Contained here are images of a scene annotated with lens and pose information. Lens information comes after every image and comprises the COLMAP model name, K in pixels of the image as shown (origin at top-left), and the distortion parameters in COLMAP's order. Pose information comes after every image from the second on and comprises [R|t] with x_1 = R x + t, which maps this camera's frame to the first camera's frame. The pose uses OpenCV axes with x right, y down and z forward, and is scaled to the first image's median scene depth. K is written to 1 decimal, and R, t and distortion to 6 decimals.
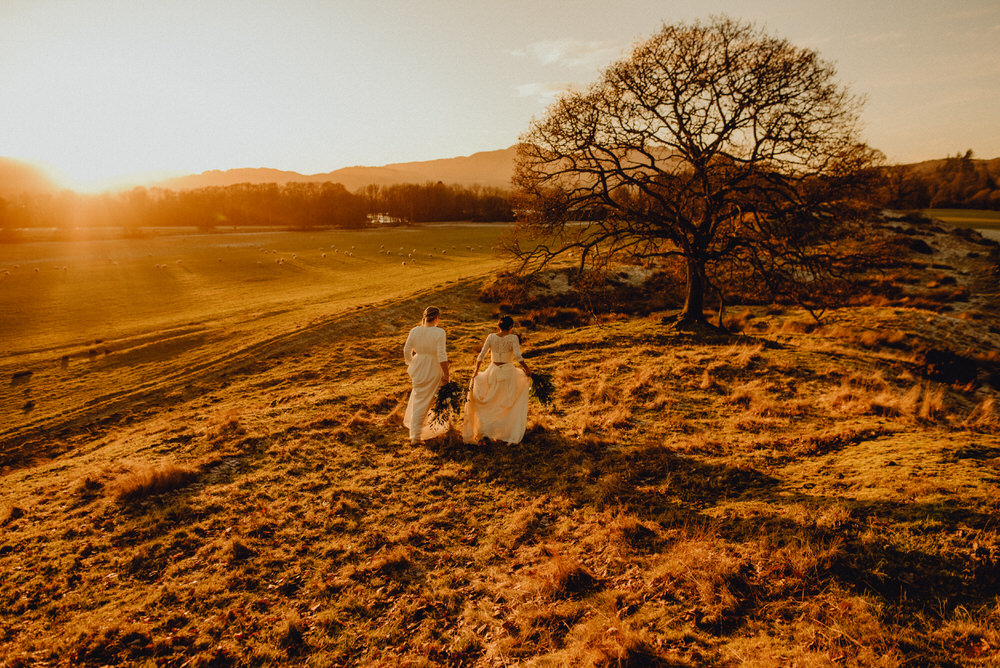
lens RADIAL K [[1016.6, 0, 494.5], [0, 1016.6, 340.9], [0, 0, 1]] dist [-0.007362, 0.003660]
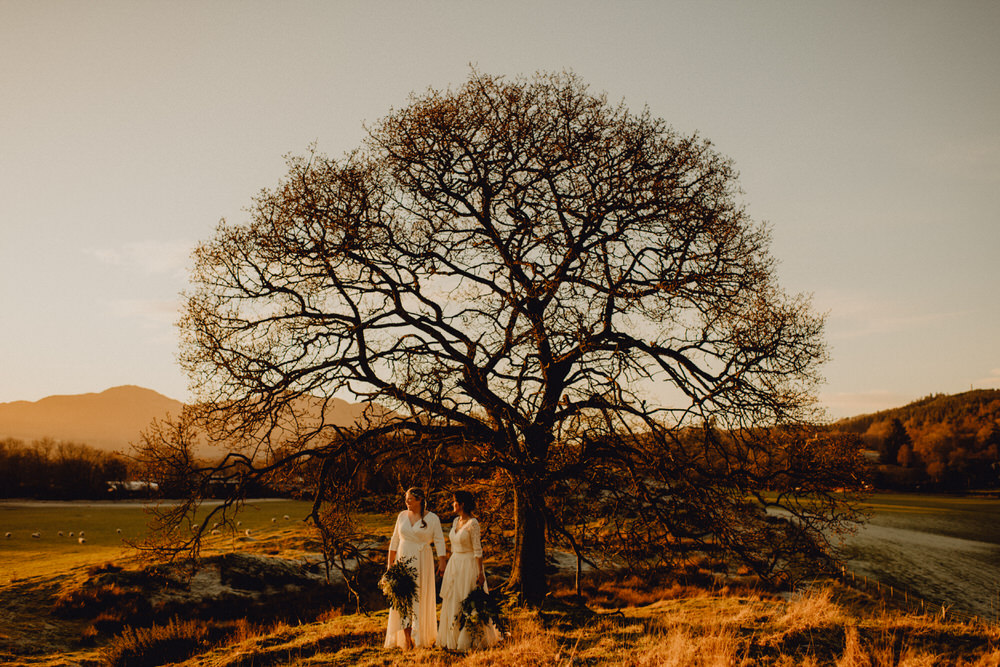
lens RADIAL K [[1016.6, 0, 494.5], [0, 1016.6, 340.4], [0, 0, 1]] dist [-0.007362, 0.003660]
pose [[0.904973, 0.083701, 0.417156, -0.040029], [0.073877, 0.934652, -0.347804, 0.028333], [-0.419007, 0.345571, 0.839651, 0.400142]]
